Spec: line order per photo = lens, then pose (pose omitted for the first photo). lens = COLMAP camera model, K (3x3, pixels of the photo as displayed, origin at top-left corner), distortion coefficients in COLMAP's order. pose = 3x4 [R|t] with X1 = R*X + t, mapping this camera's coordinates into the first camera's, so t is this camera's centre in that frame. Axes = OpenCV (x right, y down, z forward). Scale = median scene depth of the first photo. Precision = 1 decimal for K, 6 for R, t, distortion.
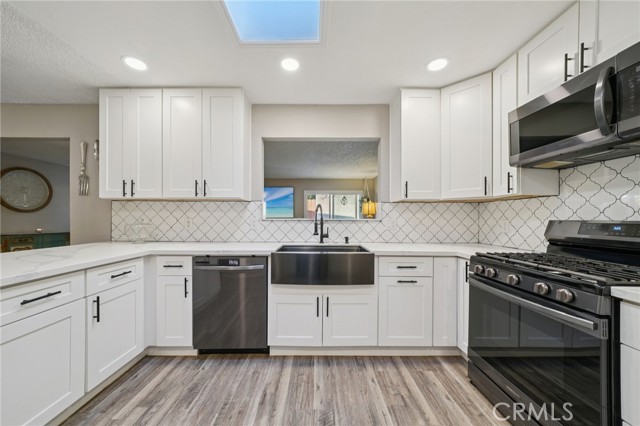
lens RADIAL K [[226.5, 0, 318.3], [0, 226.5, 218.5], [0, 0, 1]] dist [-0.005933, 0.000655]
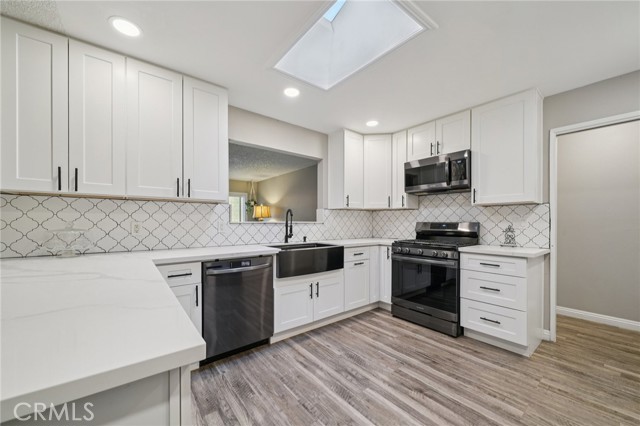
lens RADIAL K [[237.7, 0, 323.0], [0, 237.7, 222.1], [0, 0, 1]] dist [-0.008125, 0.000127]
pose [[0.787125, -0.003372, 0.616784, -0.757383], [0.002399, 0.999994, 0.002404, 0.001016], [-0.616789, -0.000412, 0.787129, -0.085695]]
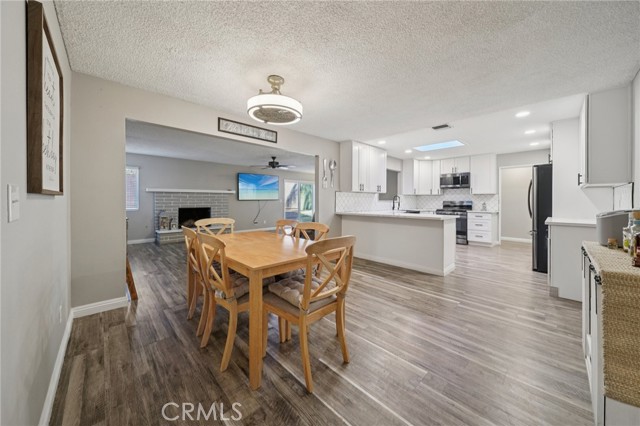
lens RADIAL K [[226.5, 0, 323.6], [0, 226.5, 200.8], [0, 0, 1]] dist [-0.005933, 0.000655]
pose [[0.715189, -0.002245, 0.698928, -3.180806], [0.000782, 0.999997, 0.002412, -0.004210], [-0.698931, -0.001179, 0.715188, -0.416580]]
